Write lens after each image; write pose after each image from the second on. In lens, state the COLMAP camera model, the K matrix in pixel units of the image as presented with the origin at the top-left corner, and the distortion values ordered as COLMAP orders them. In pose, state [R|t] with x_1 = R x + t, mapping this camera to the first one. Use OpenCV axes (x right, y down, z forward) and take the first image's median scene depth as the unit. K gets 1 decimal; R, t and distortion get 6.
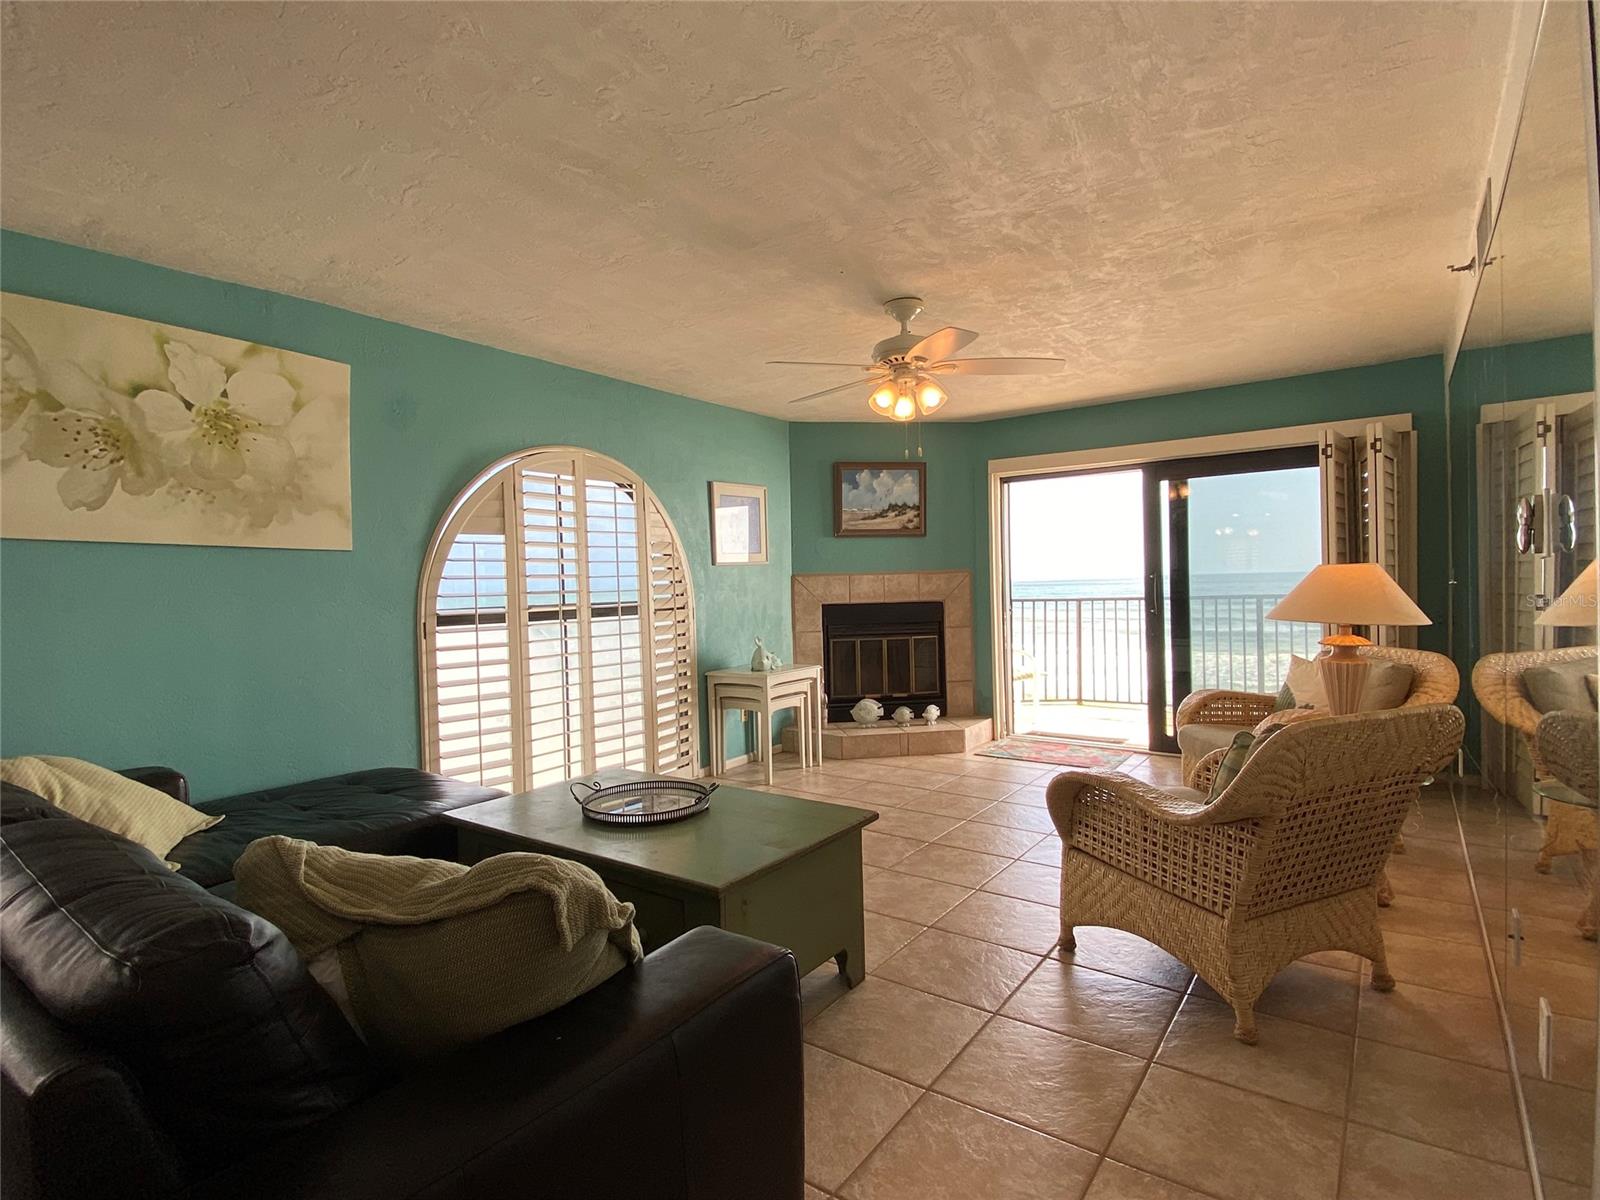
lens RADIAL K [[806.1, 0, 800.0], [0, 806.1, 600.0], [0, 0, 1]] dist [0.068147, -0.064611]
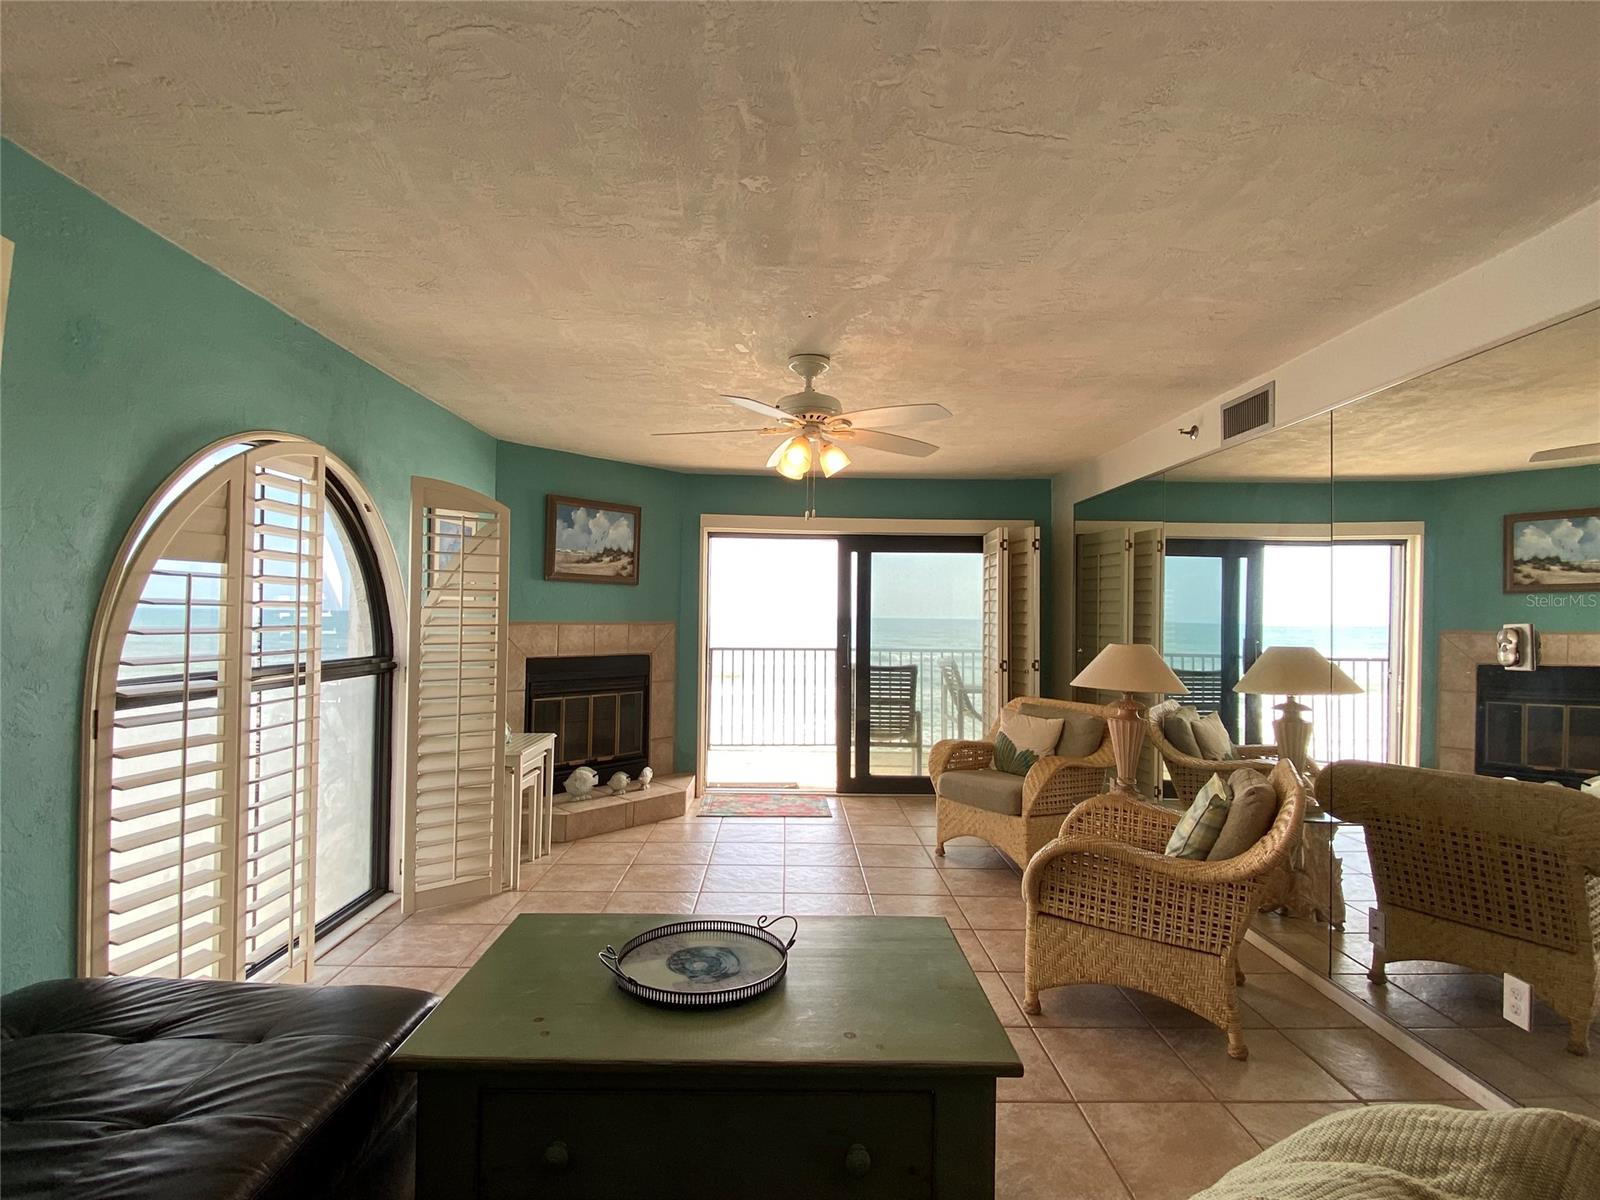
lens RADIAL K [[786.6, 0, 807.3], [0, 786.6, 601.4], [0, 0, 1]] dist [0.062063, -0.061018]
pose [[0.796135, 0.047778, 0.603231, -0.252072], [-0.022167, 0.998512, -0.049830, -0.019818], [-0.604714, 0.026300, 0.796009, 0.158846]]
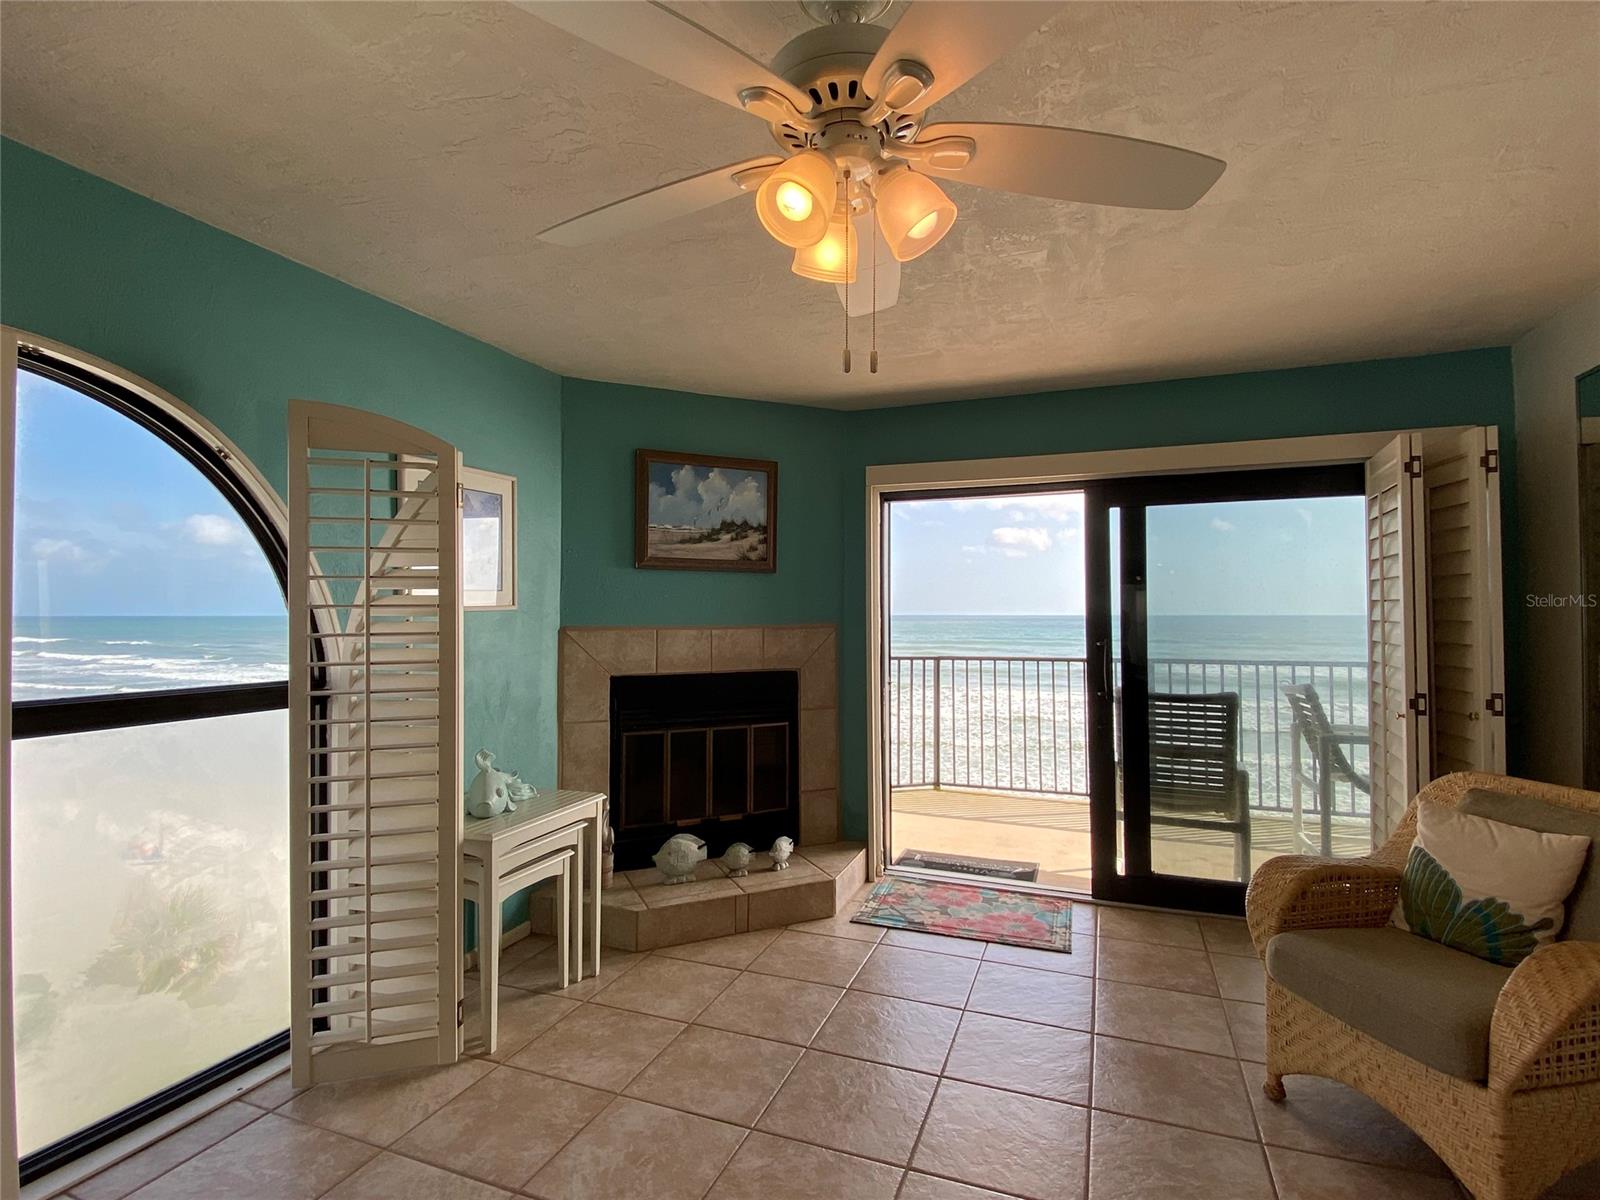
lens RADIAL K [[794.4, 0, 797.3], [0, 794.4, 598.1], [0, 0, 1]] dist [0.042166, -0.039204]
pose [[0.967507, 0.030220, 0.251032, 0.011110], [-0.019066, 0.998725, -0.046745, -0.029506], [-0.252125, 0.040440, 0.966849, 0.385746]]
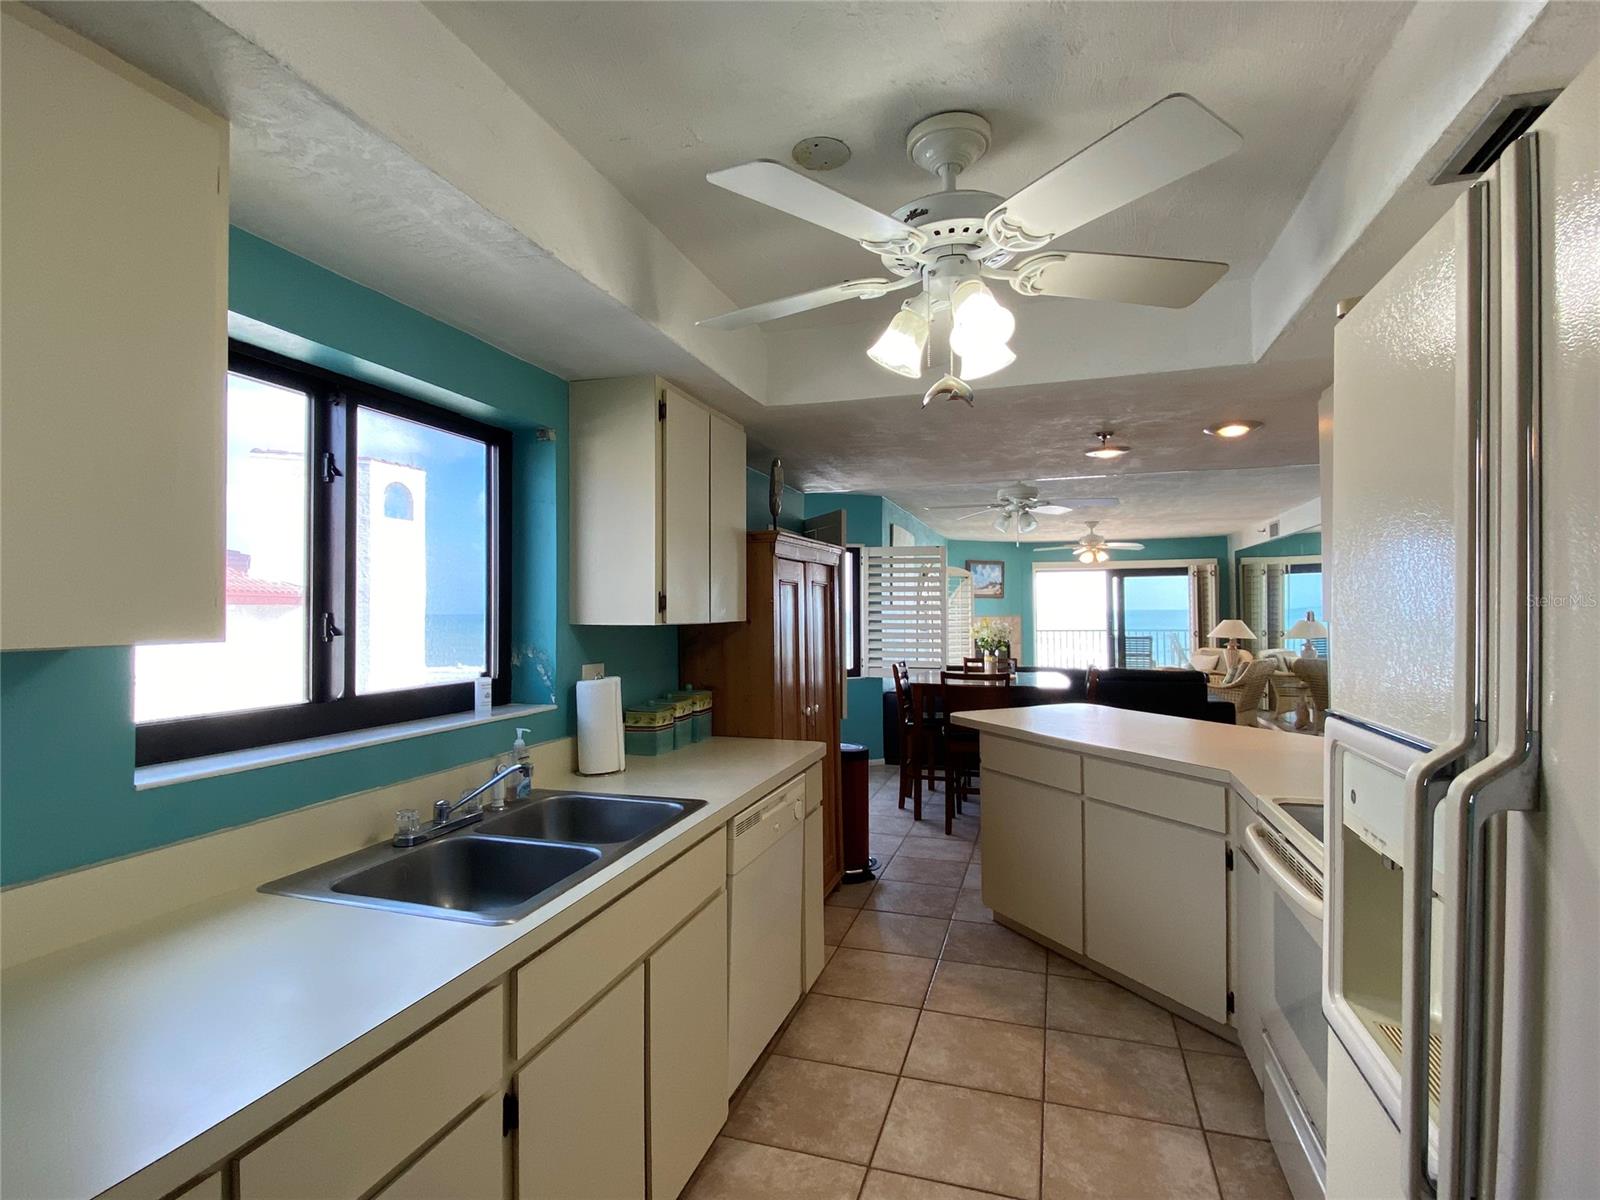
lens RADIAL K [[806.1, 0, 800.0], [0, 806.1, 600.0], [0, 0, 1]] dist [0.068147, -0.064611]
pose [[0.949341, 0.025991, 0.313172, -0.995411], [-0.010964, 0.998707, -0.049648, 0.031255], [-0.314058, 0.043699, 0.948398, -0.773385]]
